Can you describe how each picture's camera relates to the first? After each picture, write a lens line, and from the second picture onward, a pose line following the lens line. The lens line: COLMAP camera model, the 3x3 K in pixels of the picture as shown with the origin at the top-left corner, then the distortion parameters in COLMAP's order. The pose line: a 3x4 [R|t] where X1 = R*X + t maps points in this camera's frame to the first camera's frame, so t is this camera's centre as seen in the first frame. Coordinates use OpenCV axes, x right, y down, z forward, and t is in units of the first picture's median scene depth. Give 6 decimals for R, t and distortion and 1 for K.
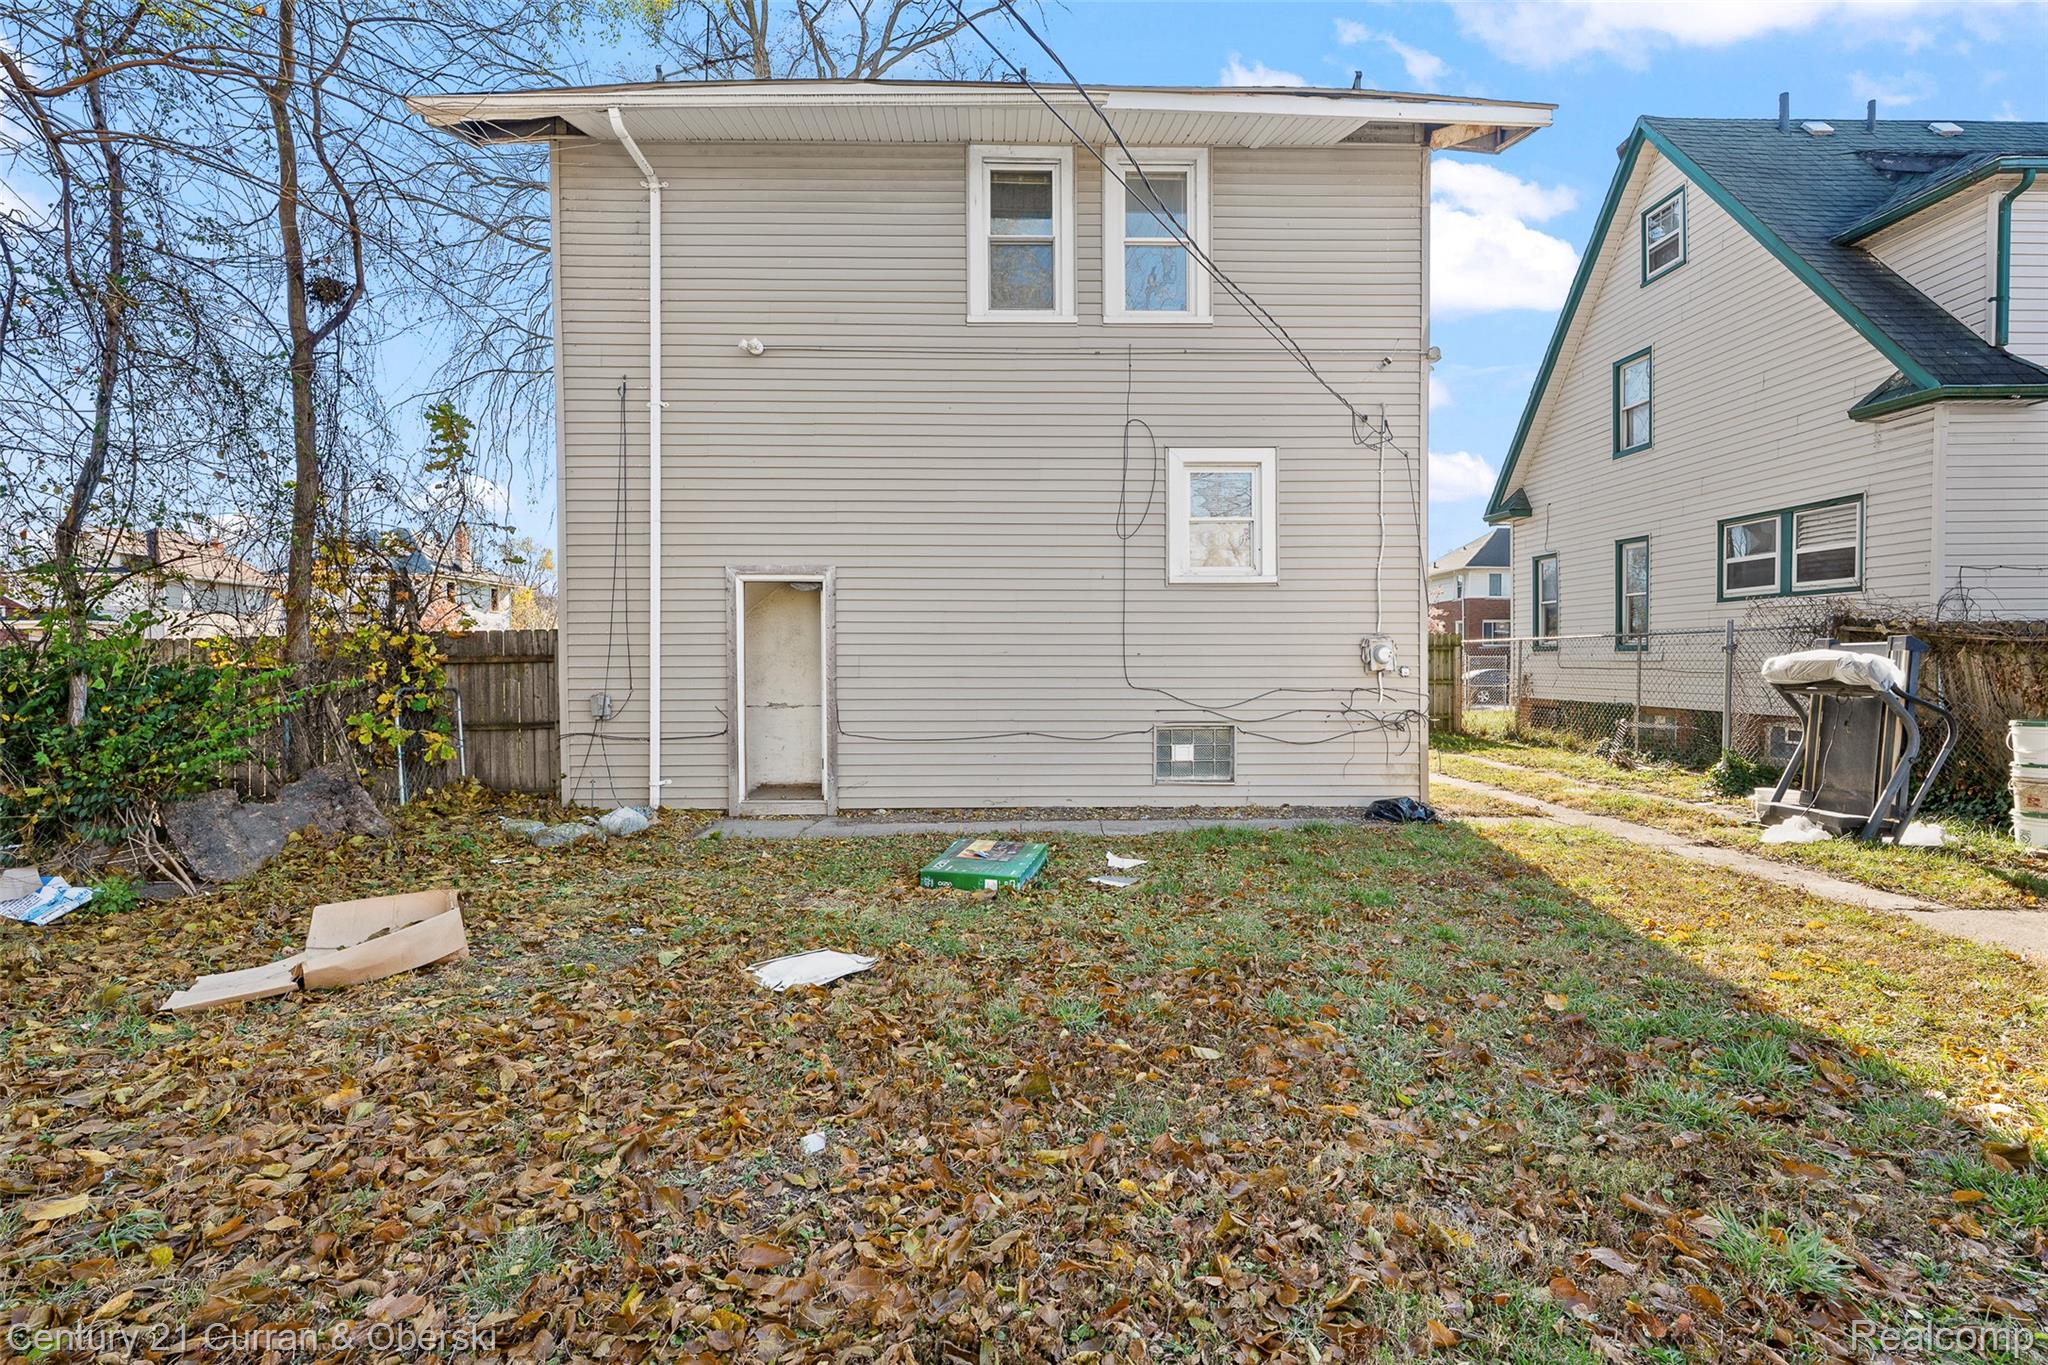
lens RADIAL K [[877.1, 0, 1021.1], [0, 877.1, 687.5], [0, 0, 1]] dist [0.000550, 0.000000]
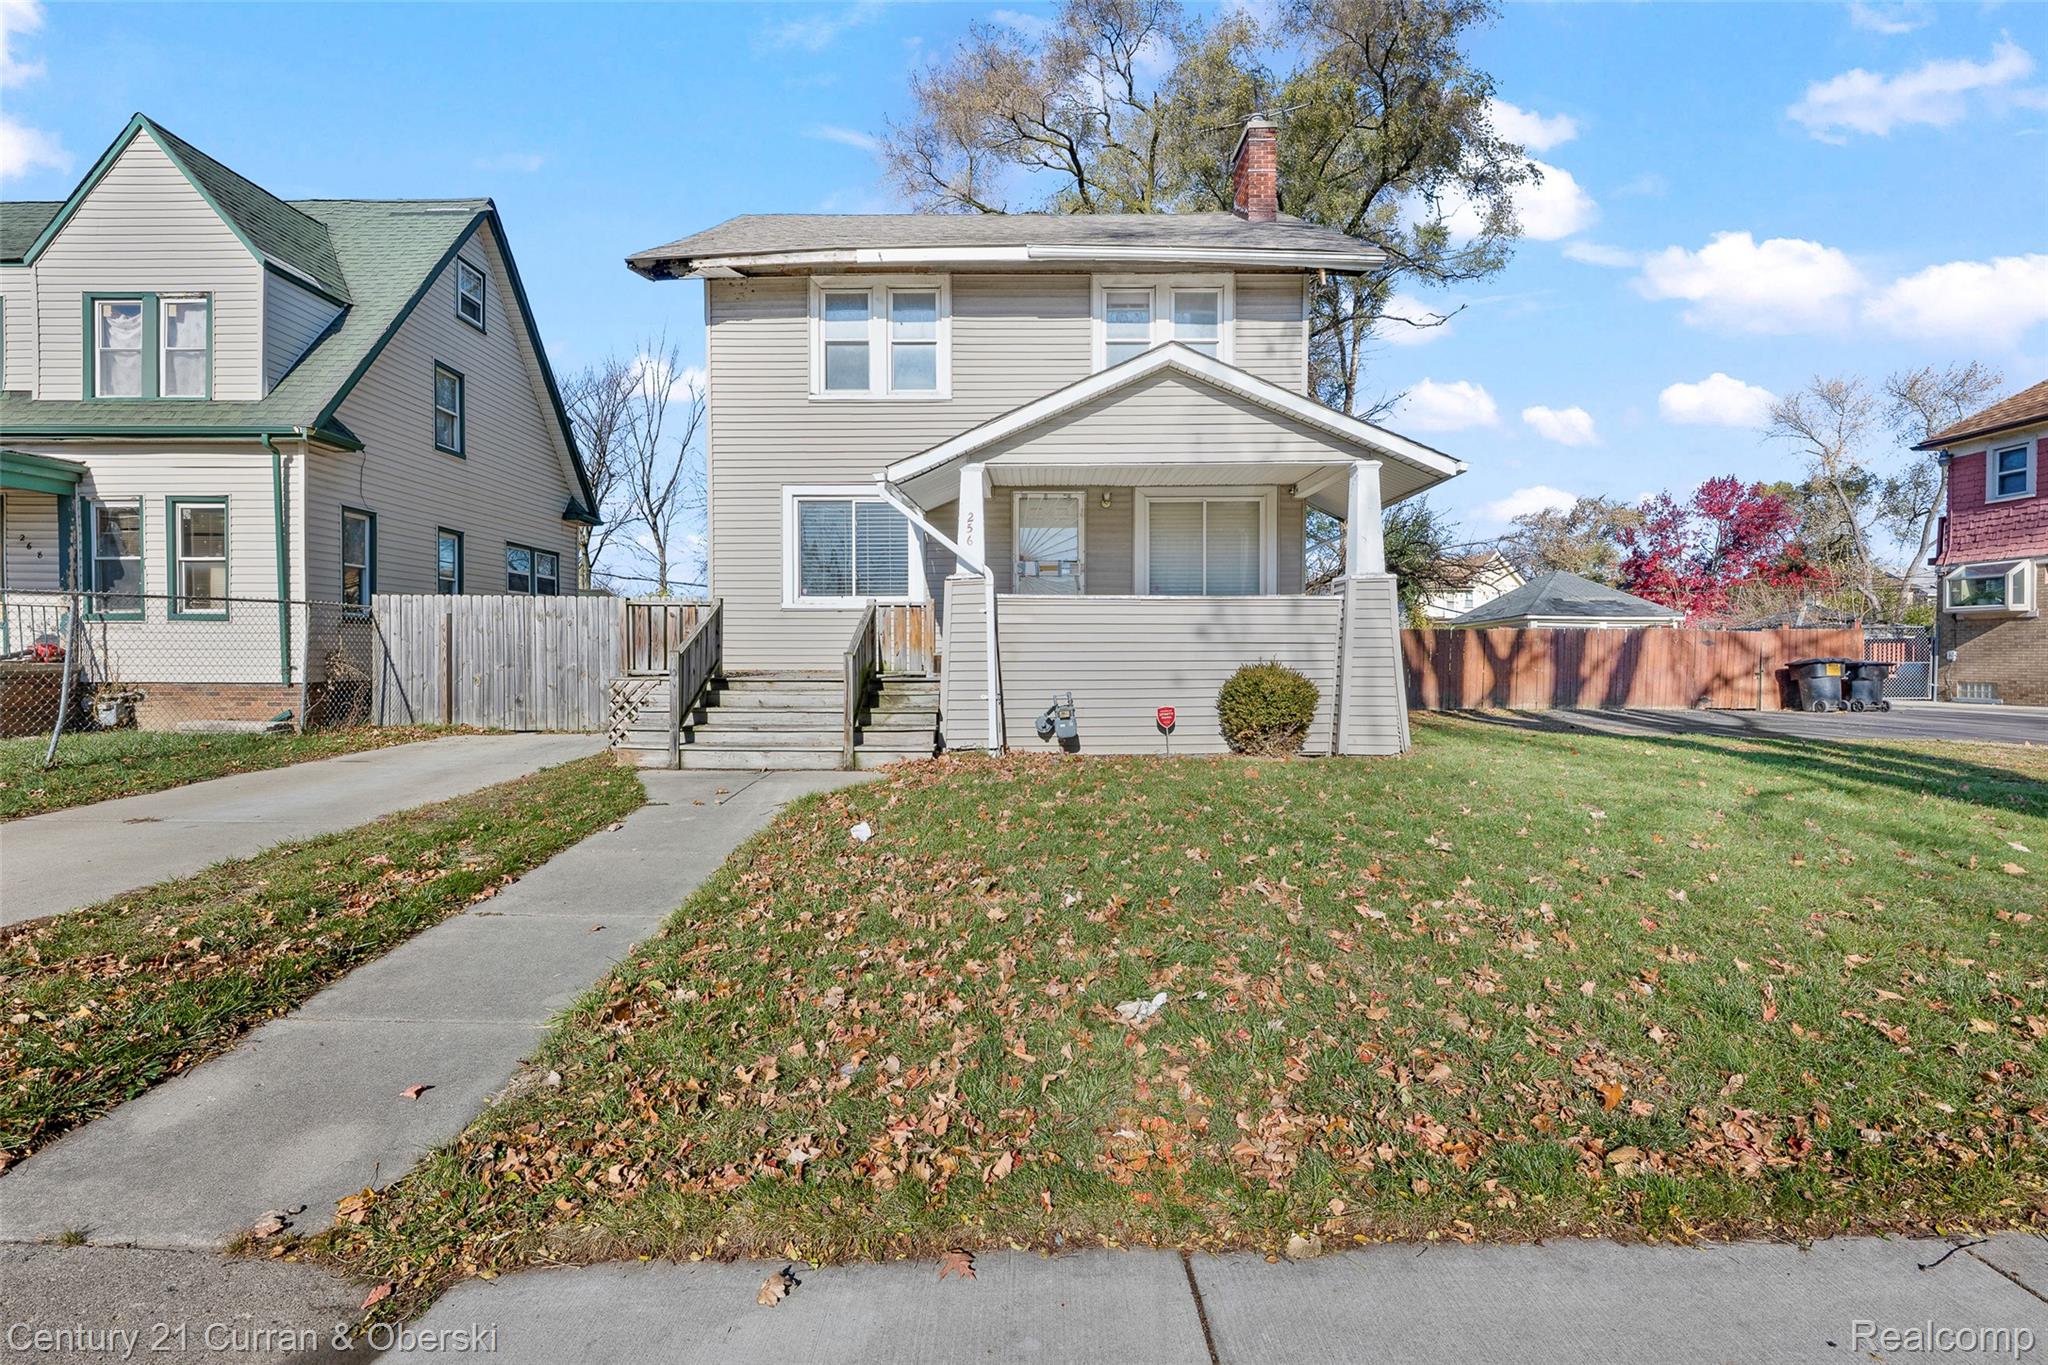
lens RADIAL K [[882.6, 0, 1022.3], [0, 882.6, 655.1], [0, 0, 1]] dist [-0.000916, -0.000184]
pose [[-0.999620, 0.002215, 0.027469, -0.077529], [0.002916, 0.999670, 0.025506, -0.036356], [-0.027404, 0.025576, -0.999297, 2.282694]]
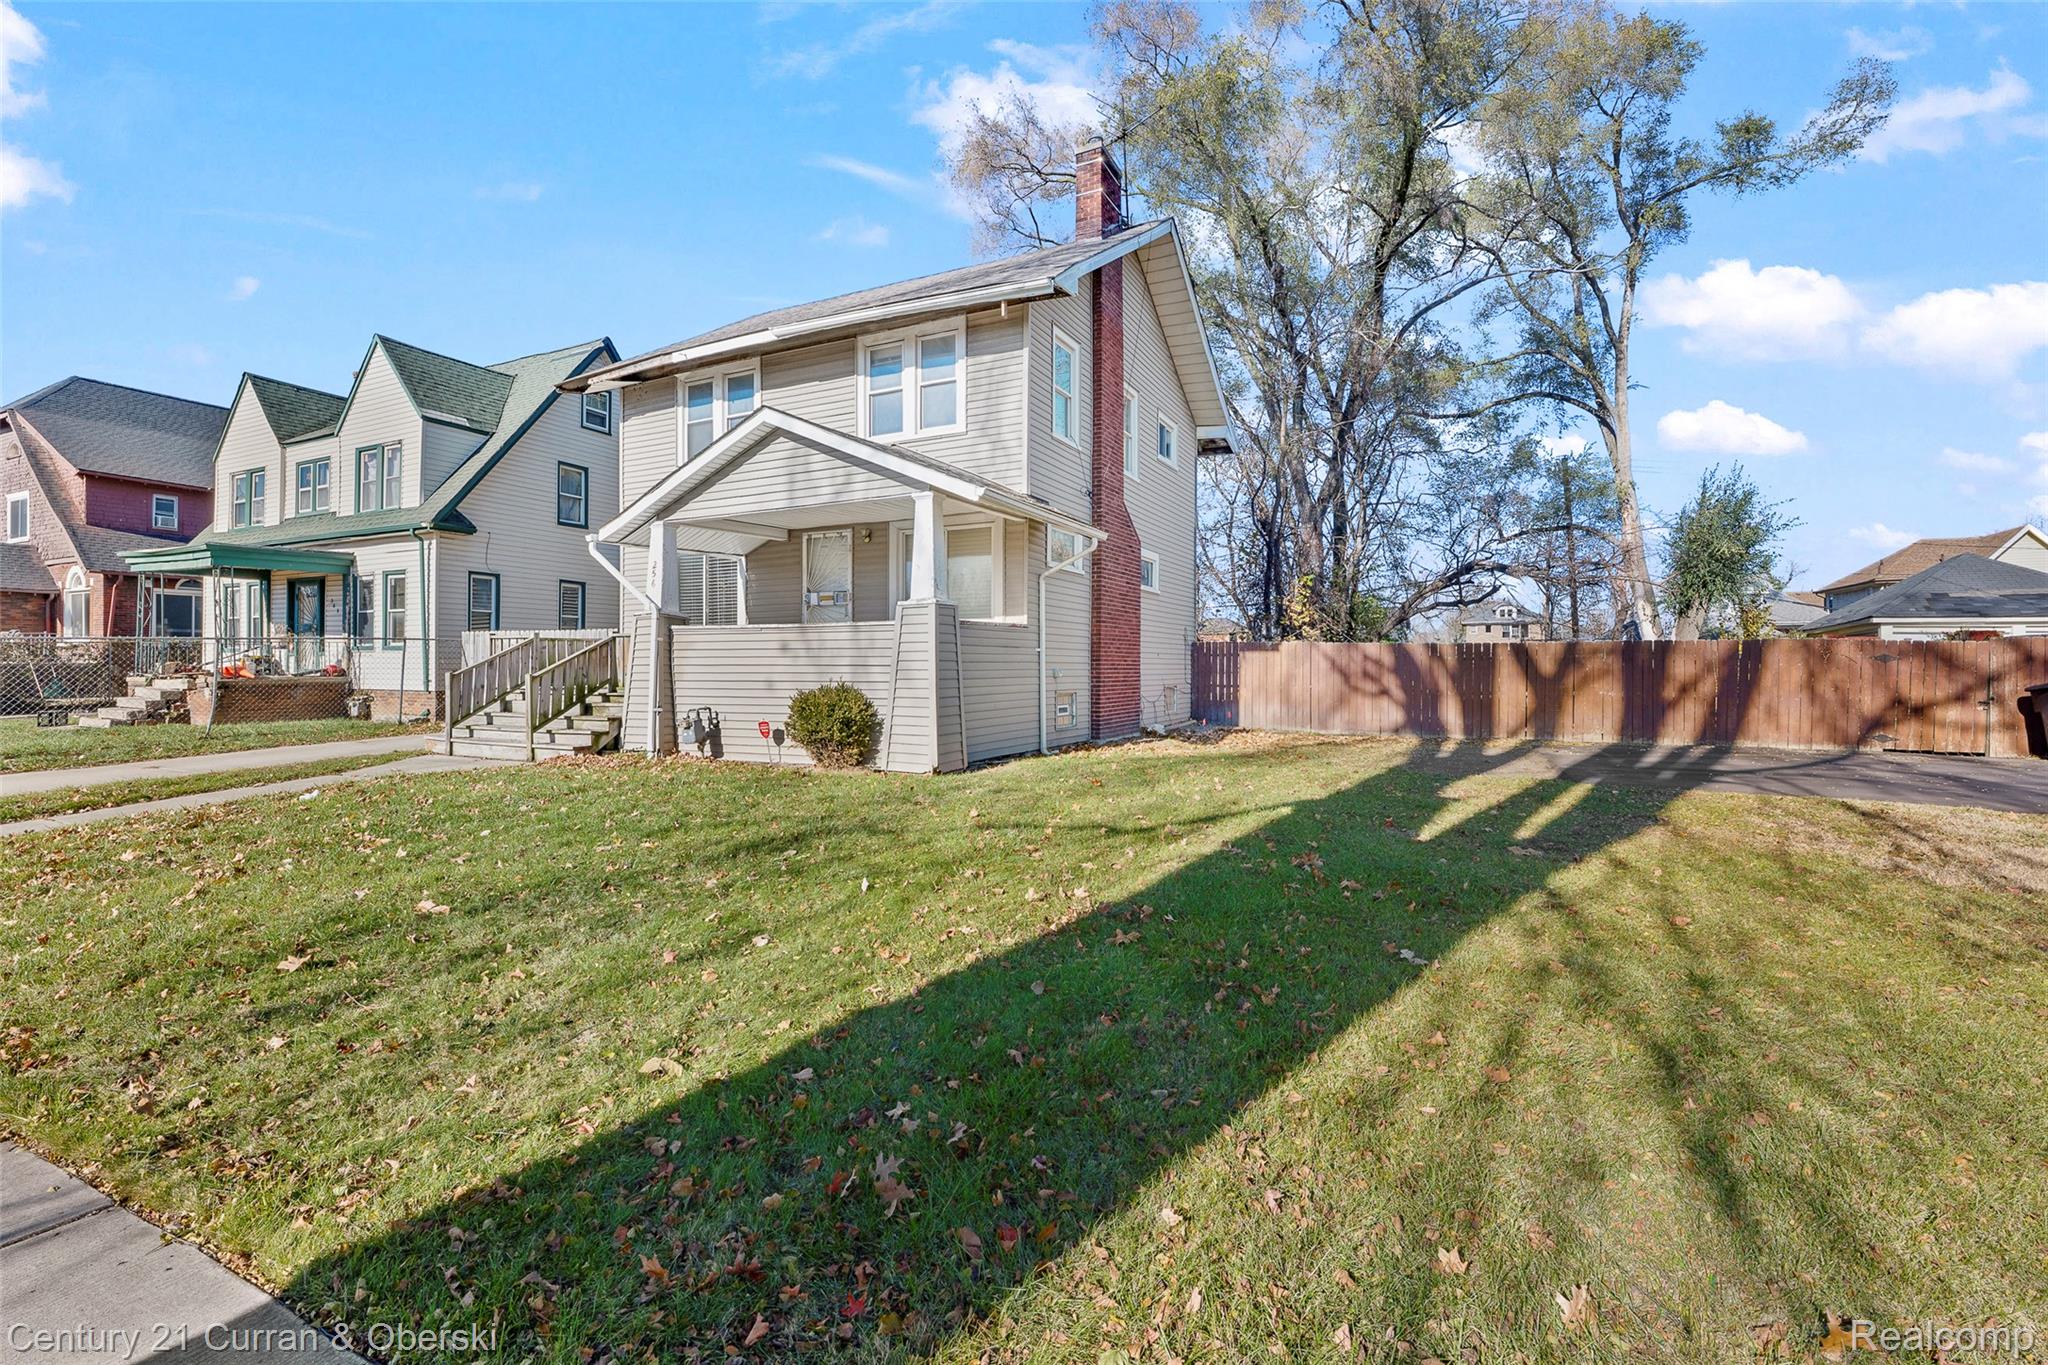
lens RADIAL K [[874.1, 0, 1033.1], [0, 874.1, 654.6], [0, 0, 1]] dist [0.003171, -0.000048]
pose [[-0.888567, 0.009091, 0.458657, -0.819779], [0.013965, 0.999876, 0.007235, -0.040416], [-0.458534, 0.012834, -0.888584, 2.169364]]
